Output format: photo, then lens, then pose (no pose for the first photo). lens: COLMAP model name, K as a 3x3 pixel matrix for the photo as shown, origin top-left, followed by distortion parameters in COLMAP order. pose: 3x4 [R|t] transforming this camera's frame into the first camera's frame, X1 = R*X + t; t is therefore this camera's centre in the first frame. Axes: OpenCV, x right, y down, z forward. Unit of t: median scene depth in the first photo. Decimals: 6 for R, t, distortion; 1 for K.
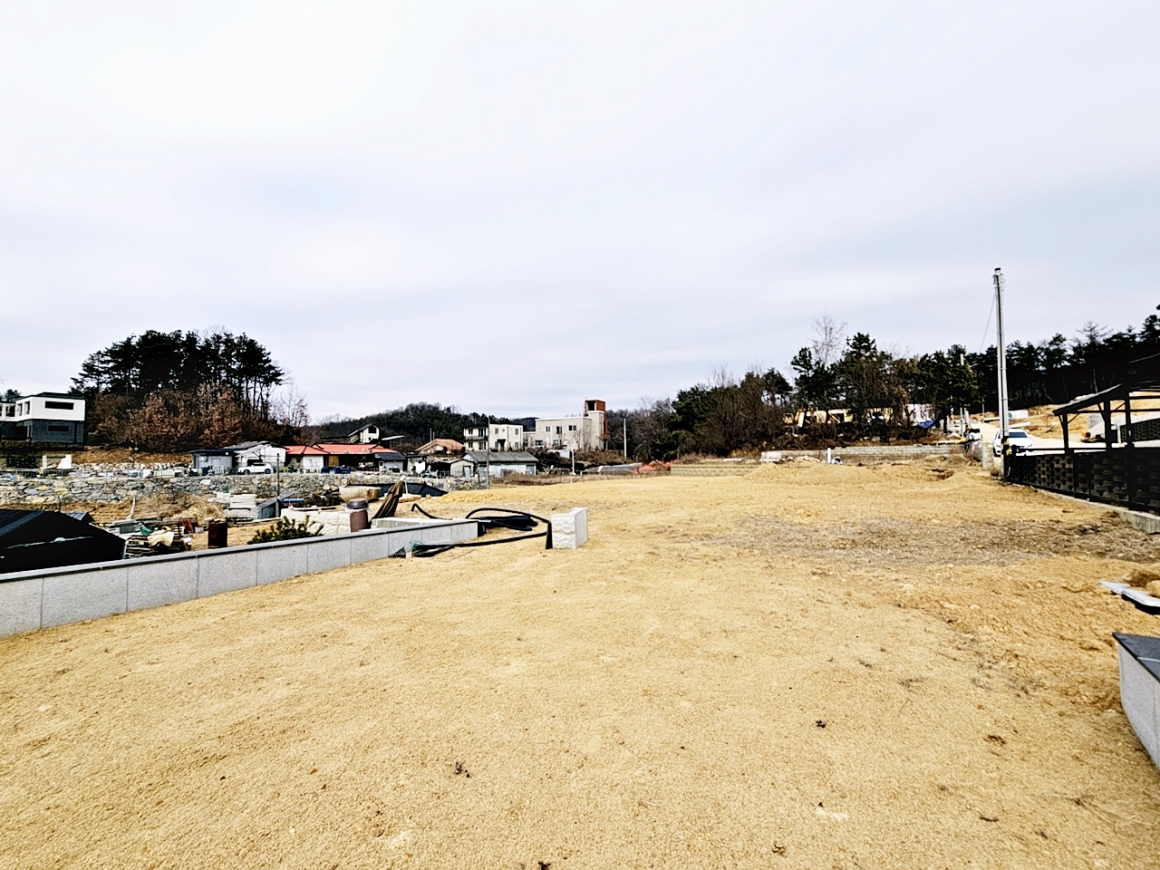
lens RADIAL K [[571.7, 0, 580.0], [0, 571.7, 435.0], [0, 0, 1]] dist [-0.001497, -0.000719]
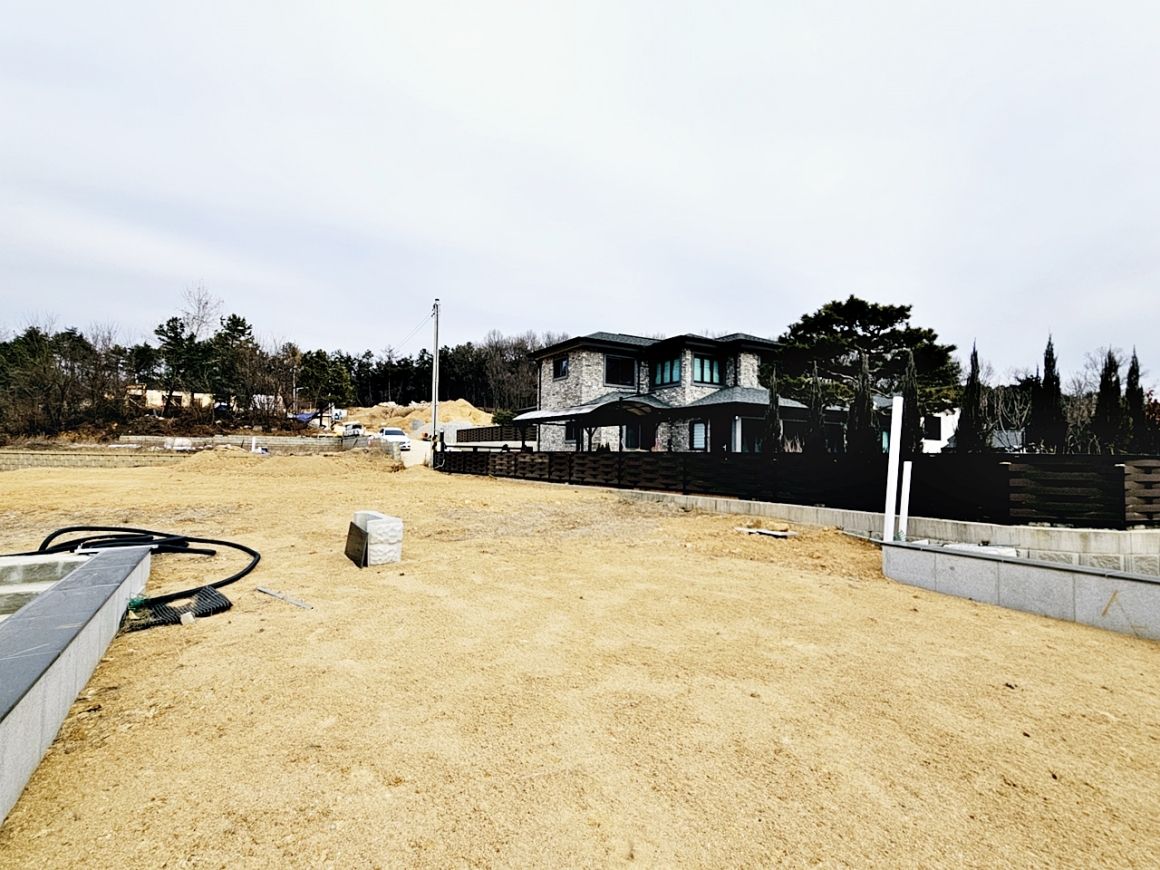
lens RADIAL K [[571.7, 0, 580.0], [0, 571.7, 435.0], [0, 0, 1]] dist [-0.001497, -0.000719]
pose [[0.460493, 0.048034, 0.886363, -0.083607], [-0.064078, 0.997729, -0.020779, 0.002994], [-0.885348, -0.047228, 0.462525, 0.055993]]
